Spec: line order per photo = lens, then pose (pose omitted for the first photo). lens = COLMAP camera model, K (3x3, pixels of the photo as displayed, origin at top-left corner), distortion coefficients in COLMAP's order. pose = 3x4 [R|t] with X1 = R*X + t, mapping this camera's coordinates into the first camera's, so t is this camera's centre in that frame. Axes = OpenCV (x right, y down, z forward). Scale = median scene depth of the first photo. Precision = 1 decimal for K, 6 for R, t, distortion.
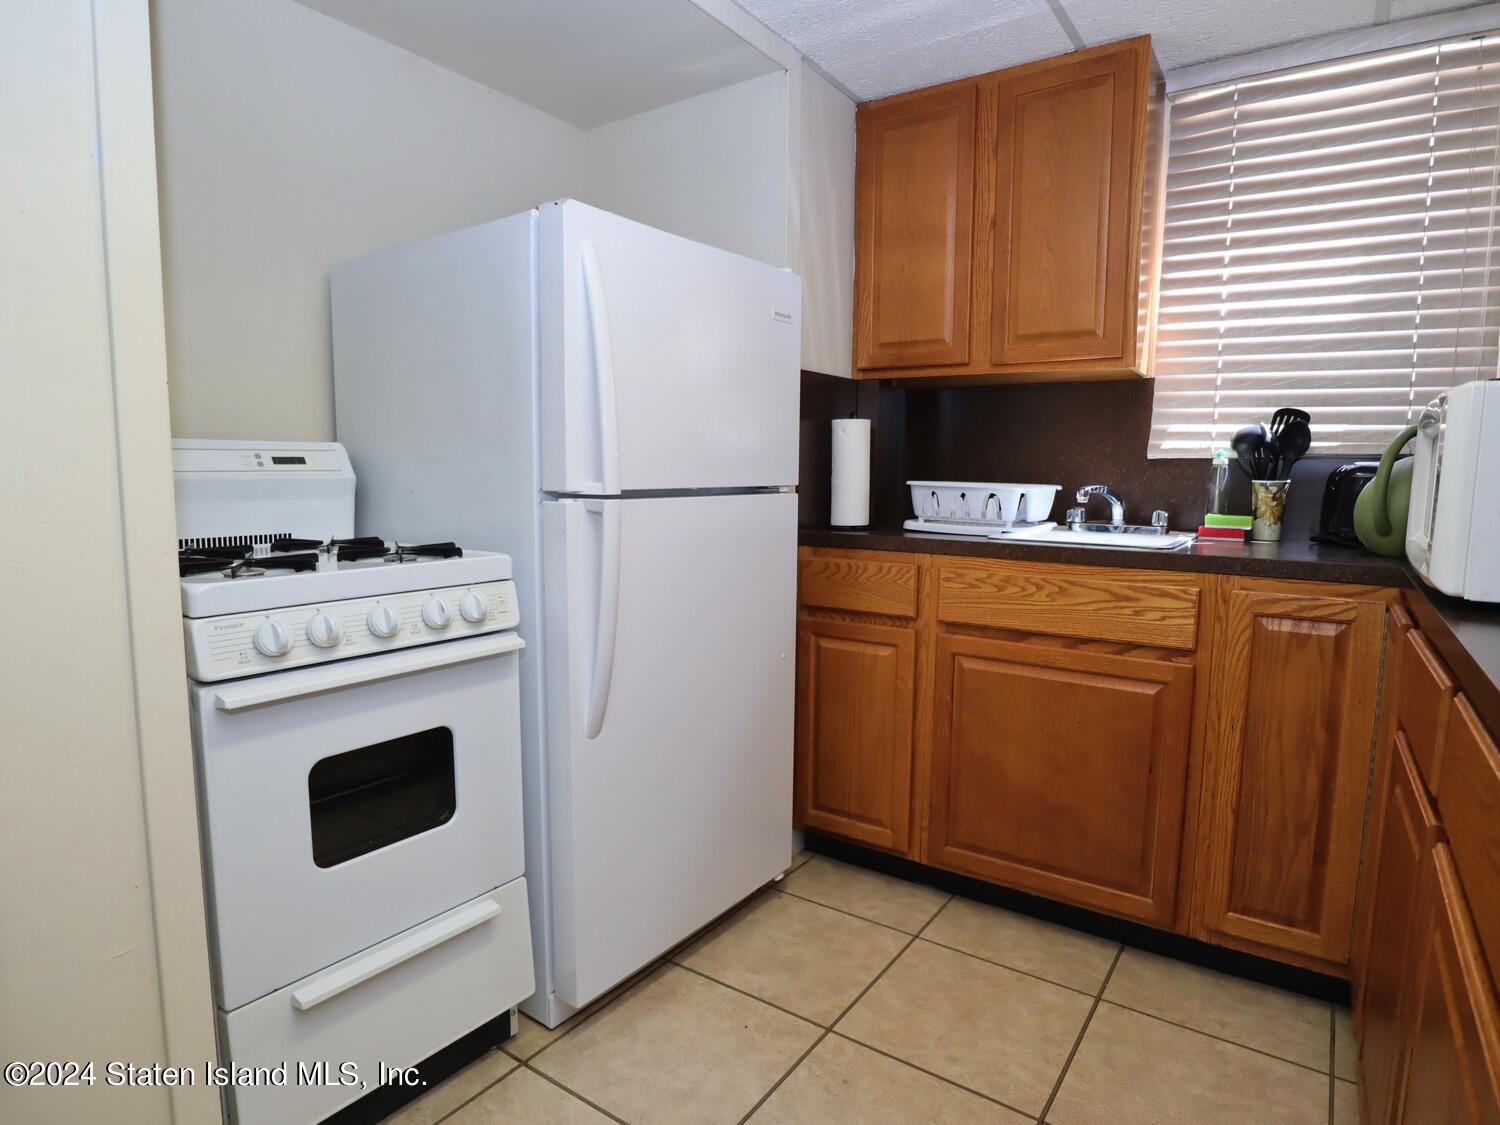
lens RADIAL K [[870.3, 0, 752.2], [0, 870.3, 567.0], [0, 0, 1]] dist [-0.051383, 0.015554]
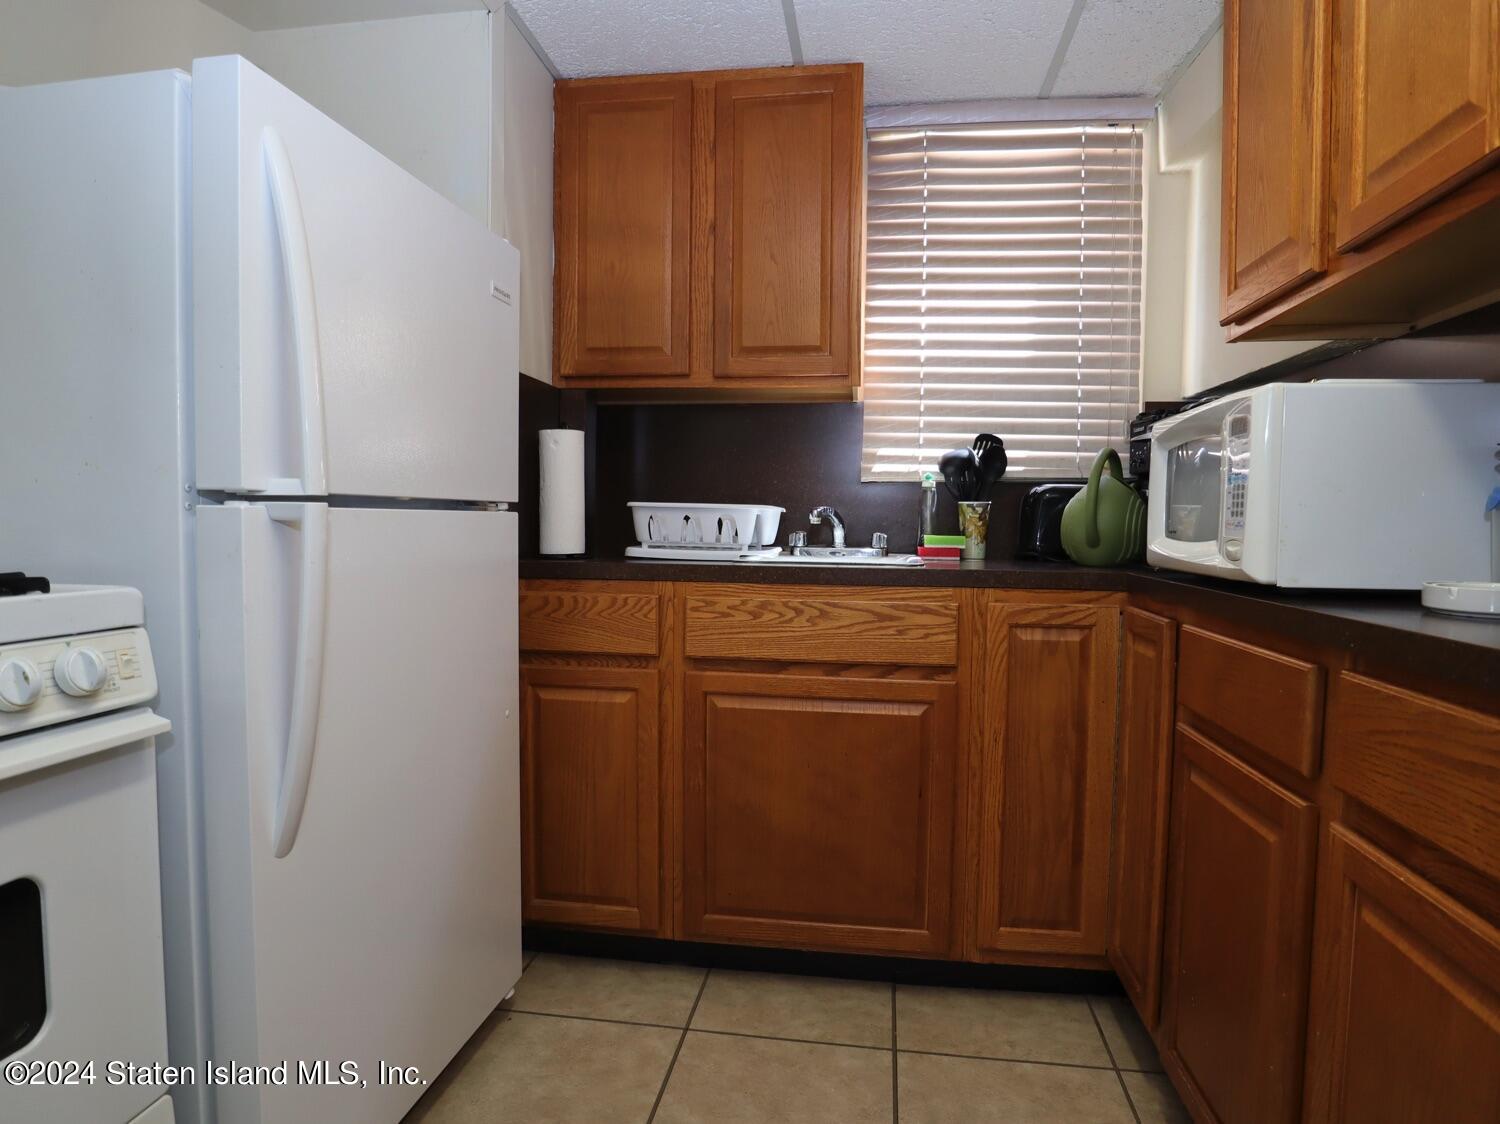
lens RADIAL K [[870.3, 0, 754.8], [0, 870.3, 567.3], [0, 0, 1]] dist [-0.051383, 0.015554]
pose [[0.890710, -0.020937, 0.454090, -0.124575], [0.048398, 0.997629, -0.048936, 0.018671], [-0.451989, 0.065565, 0.889611, 0.184156]]
